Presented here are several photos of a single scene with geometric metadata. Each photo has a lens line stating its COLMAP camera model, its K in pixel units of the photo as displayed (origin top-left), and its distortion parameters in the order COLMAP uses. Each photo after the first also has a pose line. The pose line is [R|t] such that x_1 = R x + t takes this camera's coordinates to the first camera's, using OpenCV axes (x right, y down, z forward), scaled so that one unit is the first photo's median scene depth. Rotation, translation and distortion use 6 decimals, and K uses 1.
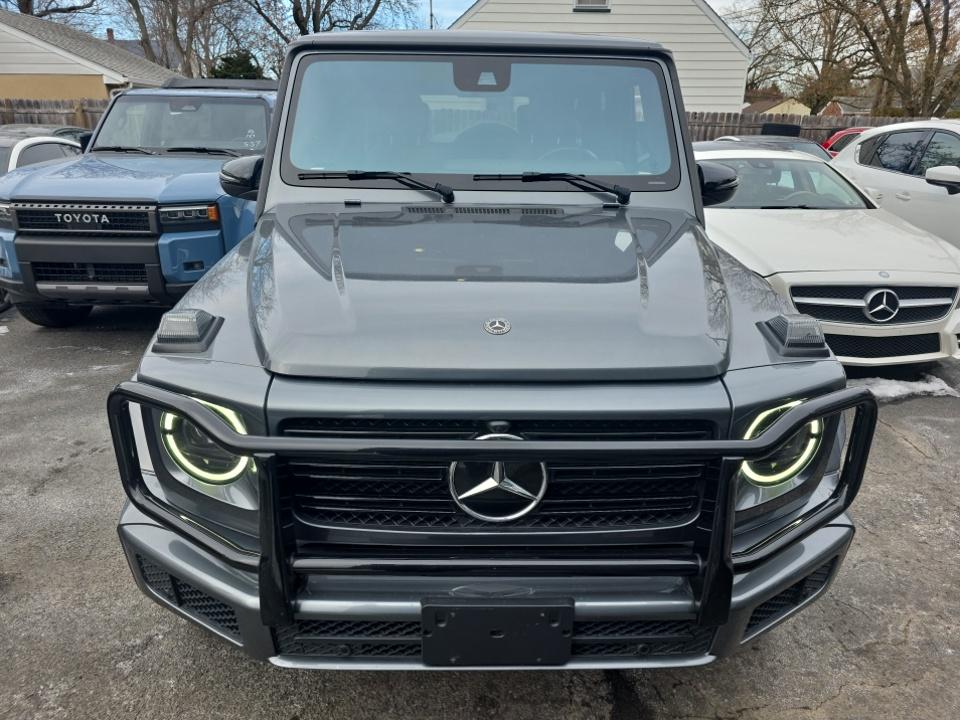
lens RADIAL K [[647.8, 0, 496.1], [0, 647.8, 360.8], [0, 0, 1]] dist [-0.005575, -0.008286]
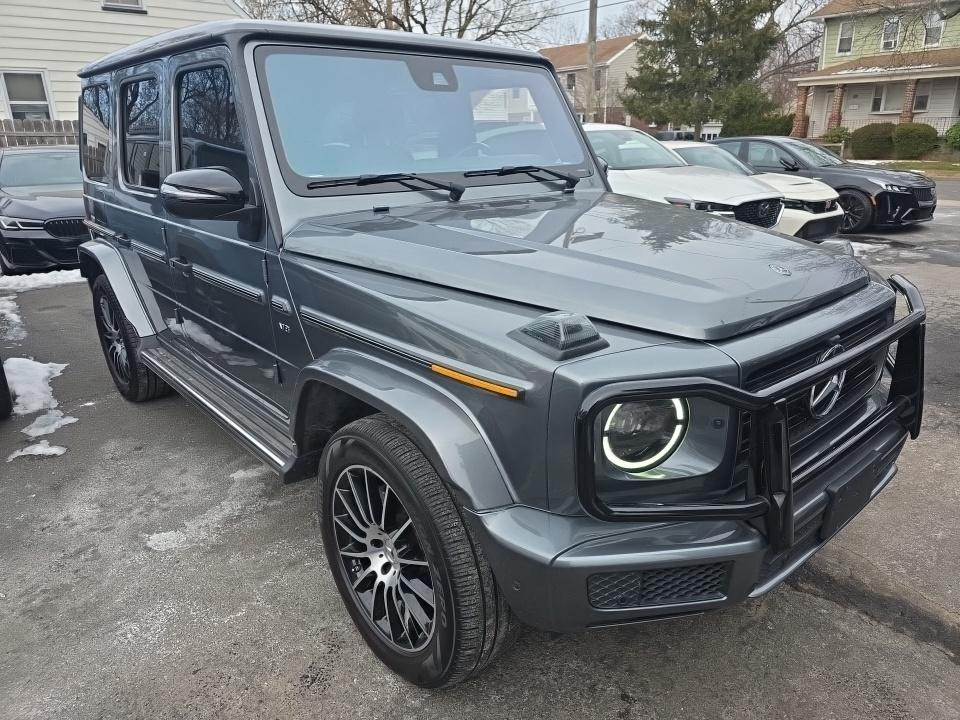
lens RADIAL K [[647.8, 0, 496.1], [0, 647.8, 360.8], [0, 0, 1]] dist [-0.005575, -0.008286]
pose [[0.760323, -0.234724, 0.605651, -0.681548], [0.243687, 0.967396, 0.069001, -0.057018], [-0.602101, 0.095126, 0.792733, 0.186821]]
